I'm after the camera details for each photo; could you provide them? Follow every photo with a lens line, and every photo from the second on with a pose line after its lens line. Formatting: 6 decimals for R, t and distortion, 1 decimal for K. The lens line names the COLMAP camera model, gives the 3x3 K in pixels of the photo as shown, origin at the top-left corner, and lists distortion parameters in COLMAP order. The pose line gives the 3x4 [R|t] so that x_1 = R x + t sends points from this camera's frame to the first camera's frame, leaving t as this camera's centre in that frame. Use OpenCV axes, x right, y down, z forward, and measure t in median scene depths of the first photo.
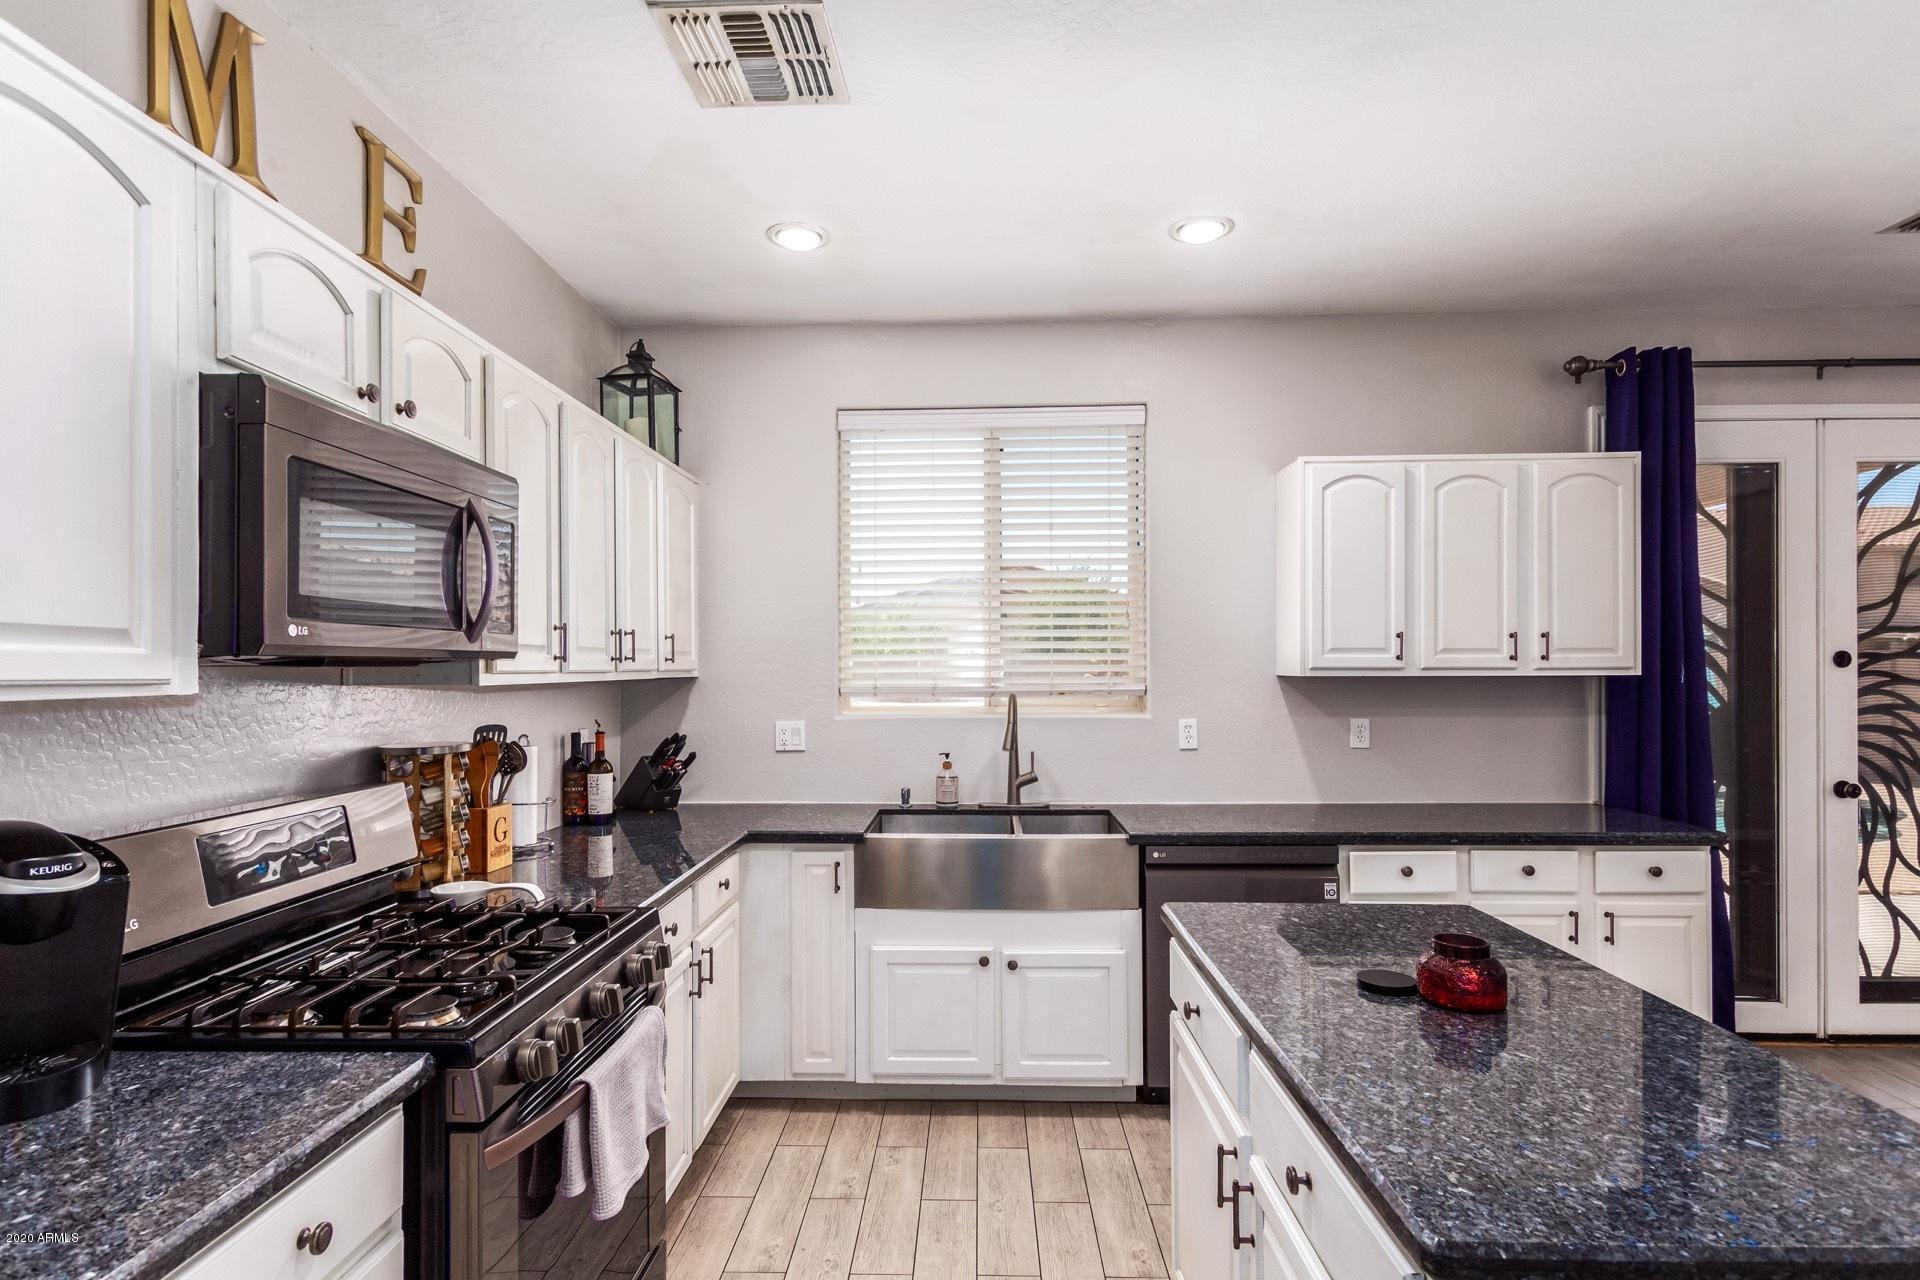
lens RADIAL K [[975.8, 0, 954.2], [0, 975.8, 664.5], [0, 0, 1]] dist [0.013255, 0.000661]
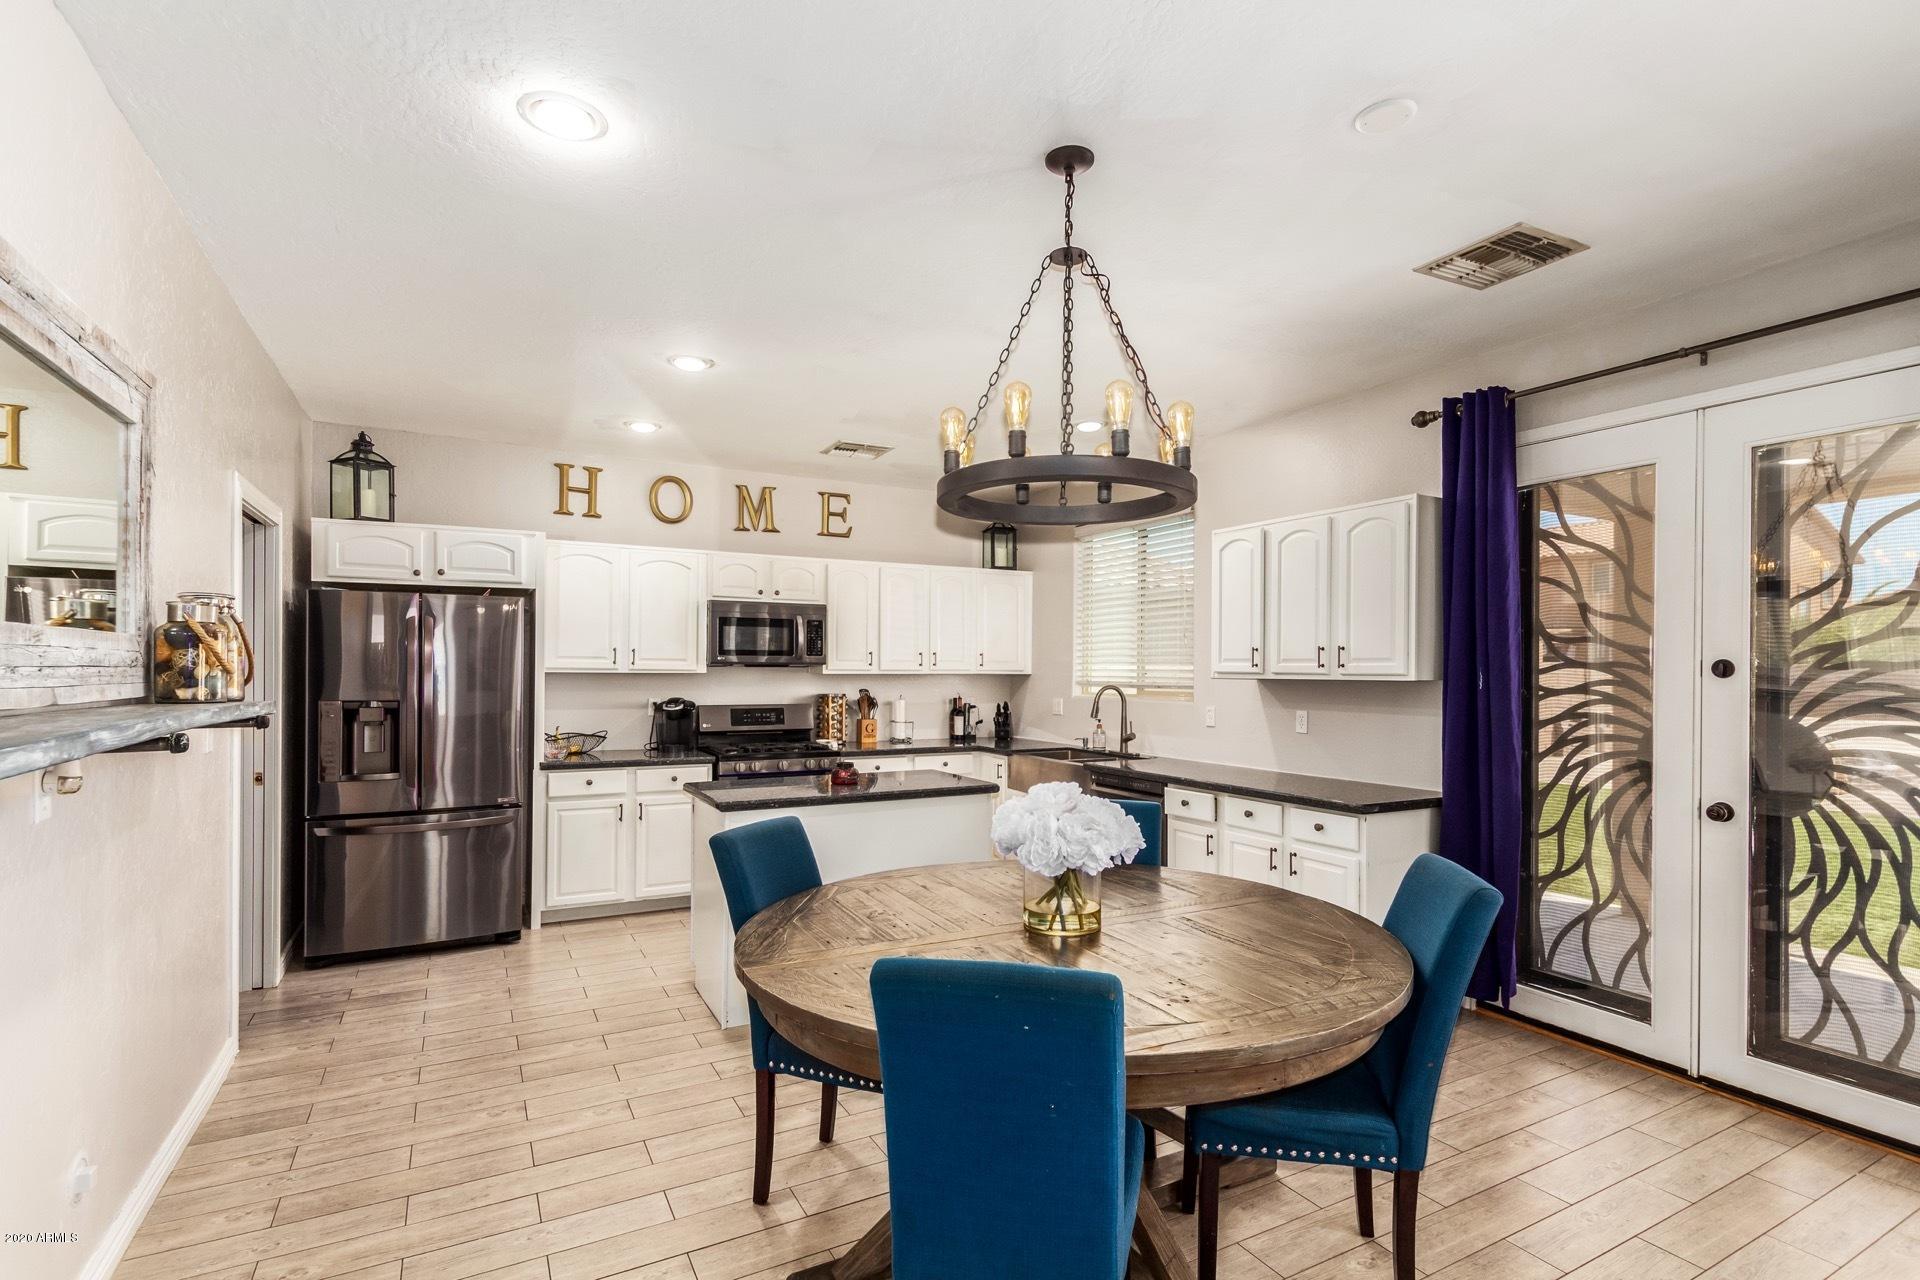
lens RADIAL K [[904.9, 0, 956.8], [0, 904.9, 664.9], [0, 0, 1]] dist [0.007021, -0.004169]
pose [[0.500983, 0.003099, -0.865452, 1.295706], [-0.005755, 0.999983, 0.000250, -0.004952], [0.865438, 0.004856, 0.500993, -0.028523]]
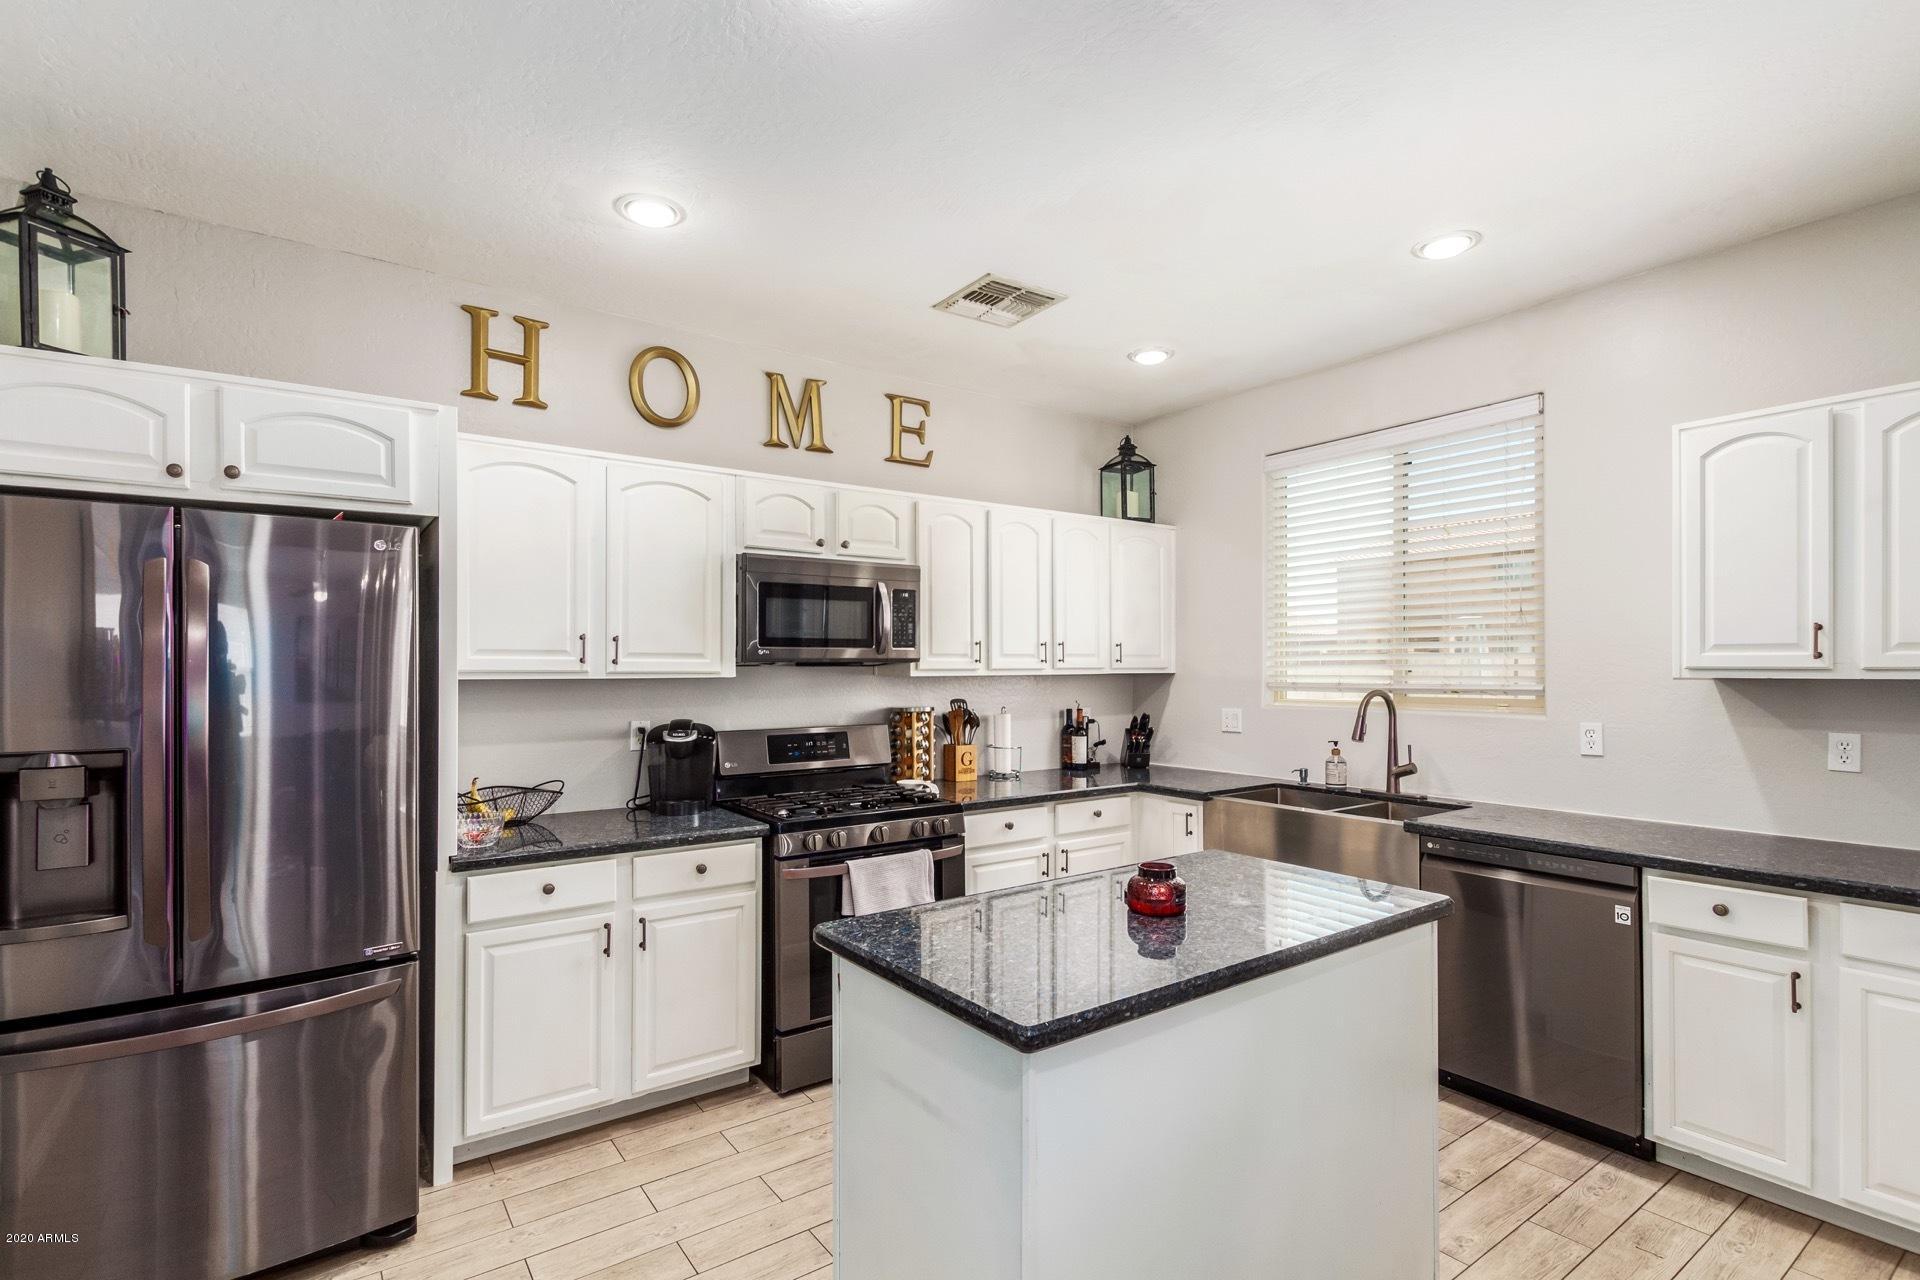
lens RADIAL K [[904.9, 0, 950.9], [0, 904.9, 662.2], [0, 0, 1]] dist [0.007021, -0.004169]
pose [[0.603338, -0.001719, -0.797484, 0.582790], [0.002192, 0.999997, -0.000497, -0.002389], [0.797483, -0.001448, 0.603340, -0.000268]]
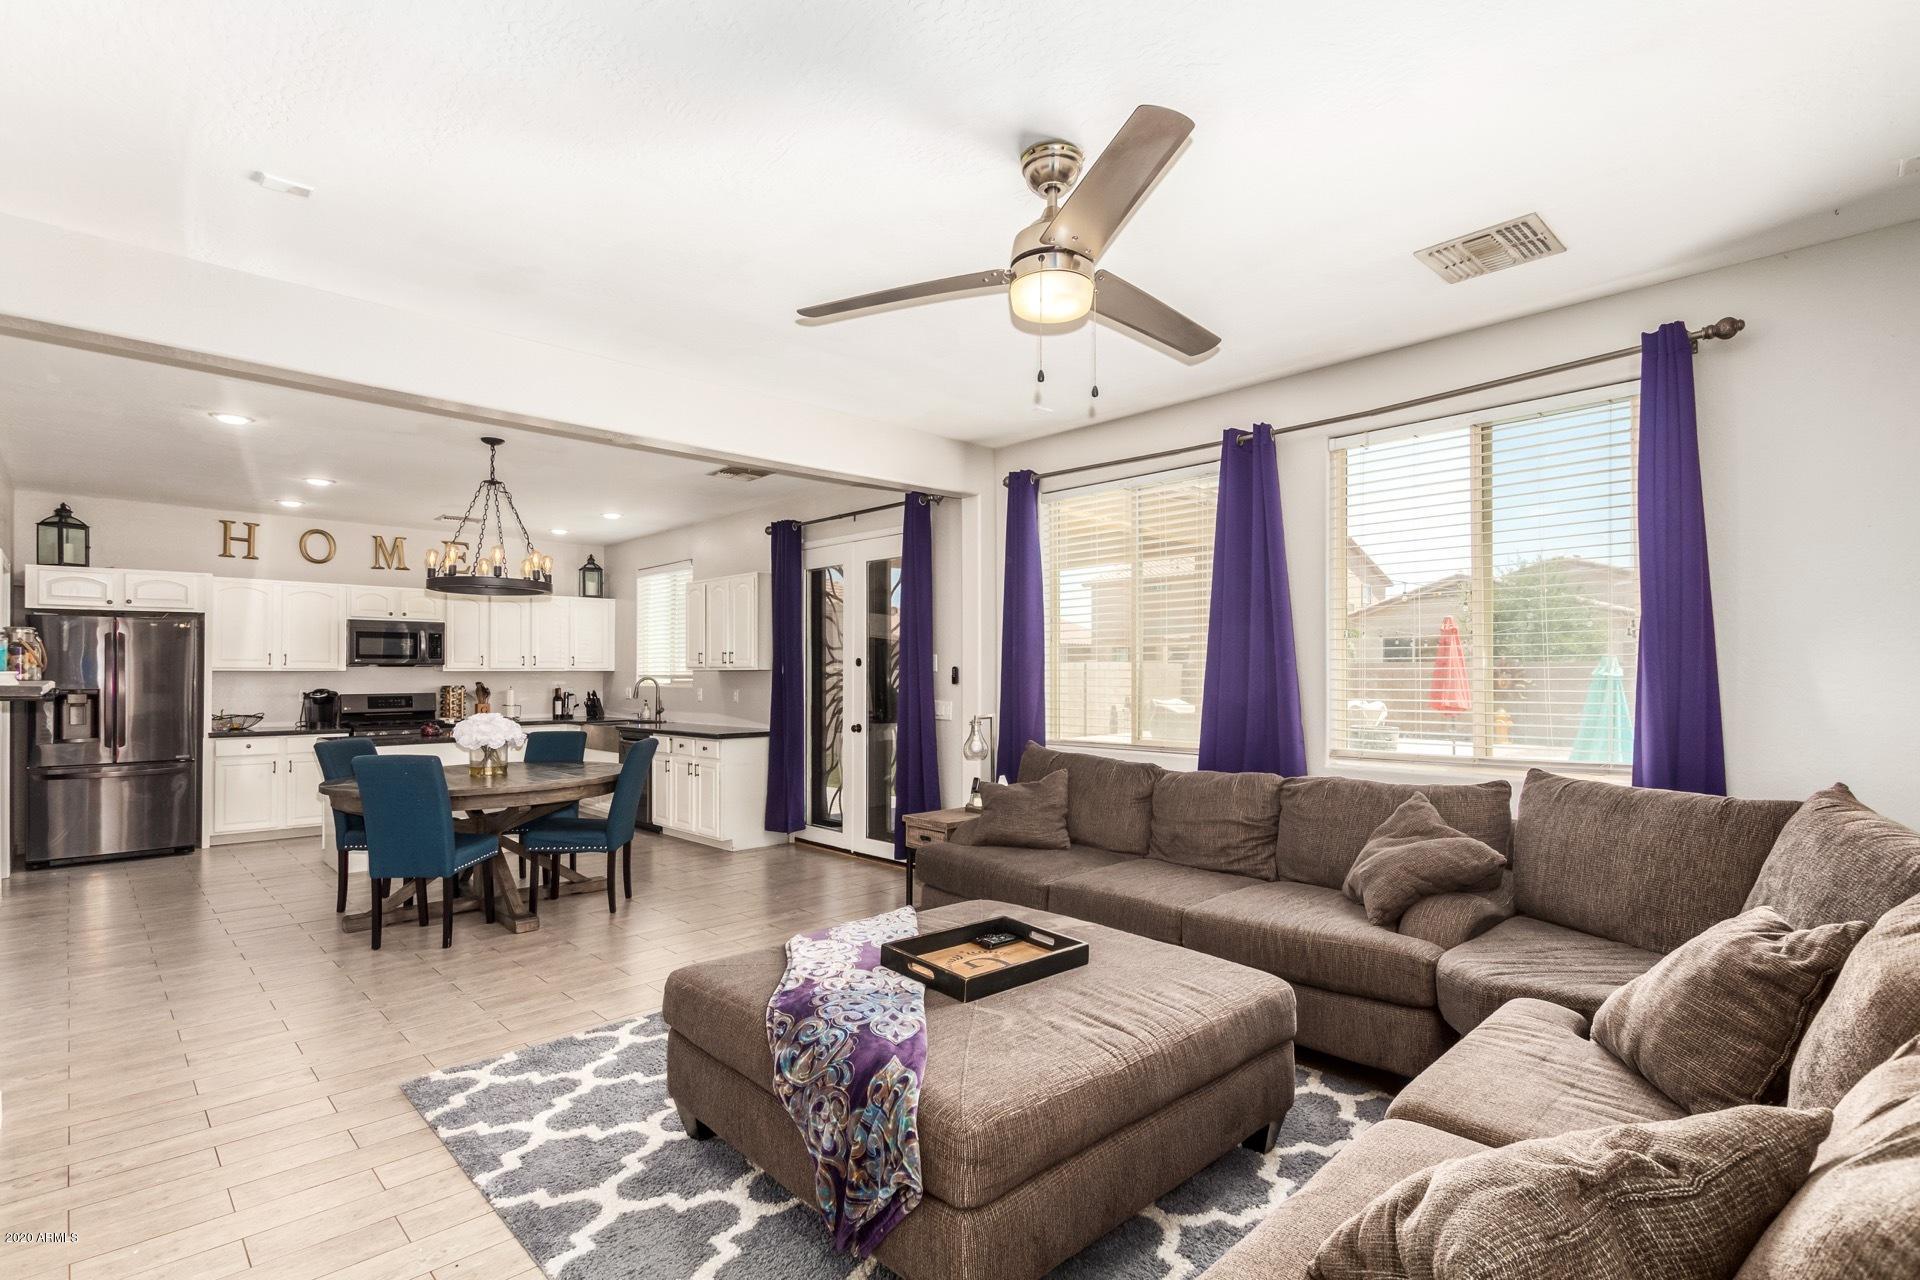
lens RADIAL K [[904.9, 0, 953.4], [0, 904.9, 661.0], [0, 0, 1]] dist [0.007021, -0.004169]
pose [[0.715110, -0.006304, -0.698983, 2.350475], [0.000874, 0.999967, -0.008124, 0.007292], [0.699011, 0.005199, 0.715092, -0.168897]]
